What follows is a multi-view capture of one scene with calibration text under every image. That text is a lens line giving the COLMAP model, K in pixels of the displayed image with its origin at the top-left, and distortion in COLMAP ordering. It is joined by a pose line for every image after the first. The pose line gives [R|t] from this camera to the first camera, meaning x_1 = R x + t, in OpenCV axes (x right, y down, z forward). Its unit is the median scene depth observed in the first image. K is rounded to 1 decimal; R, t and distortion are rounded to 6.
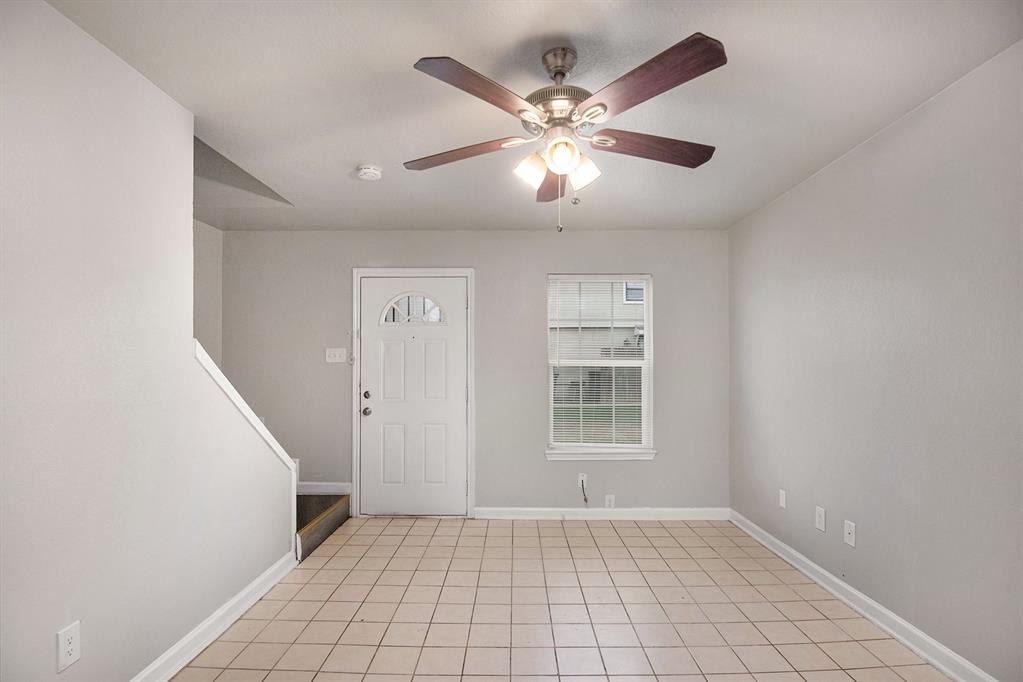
lens RADIAL K [[479.7, 0, 517.8], [0, 479.7, 358.4], [0, 0, 1]] dist [-0.017971, -0.013489]
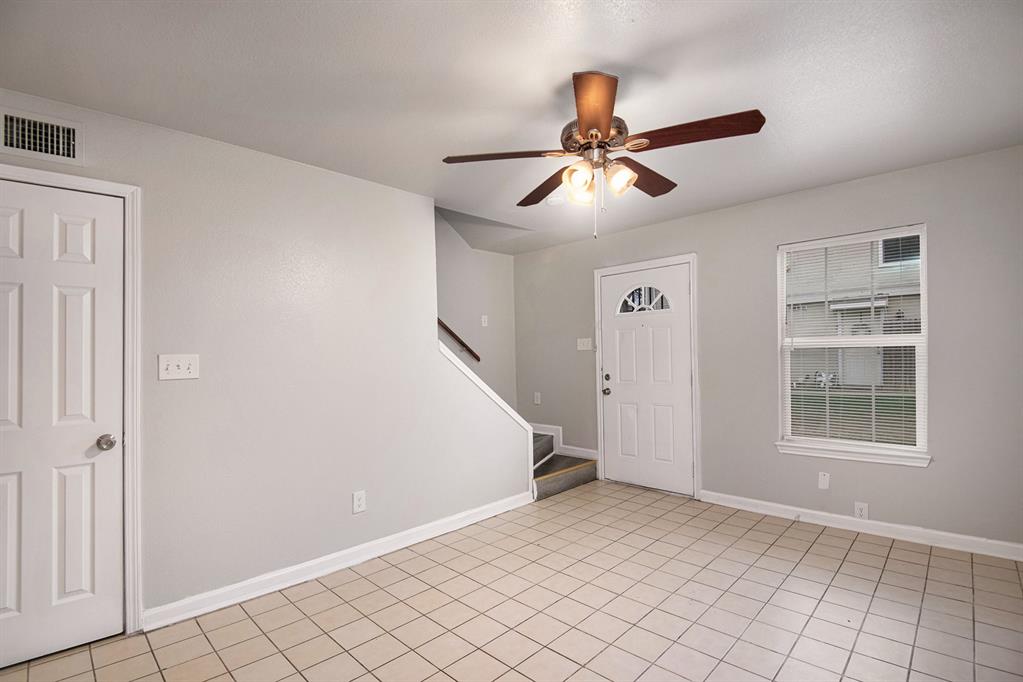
lens RADIAL K [[479.7, 0, 508.2], [0, 479.7, 356.5], [0, 0, 1]] dist [-0.017971, -0.013489]
pose [[0.708070, -0.015678, -0.705968, 0.338764], [0.035660, 0.999272, 0.013574, 0.001133], [0.705241, -0.034786, 0.708113, 0.005925]]
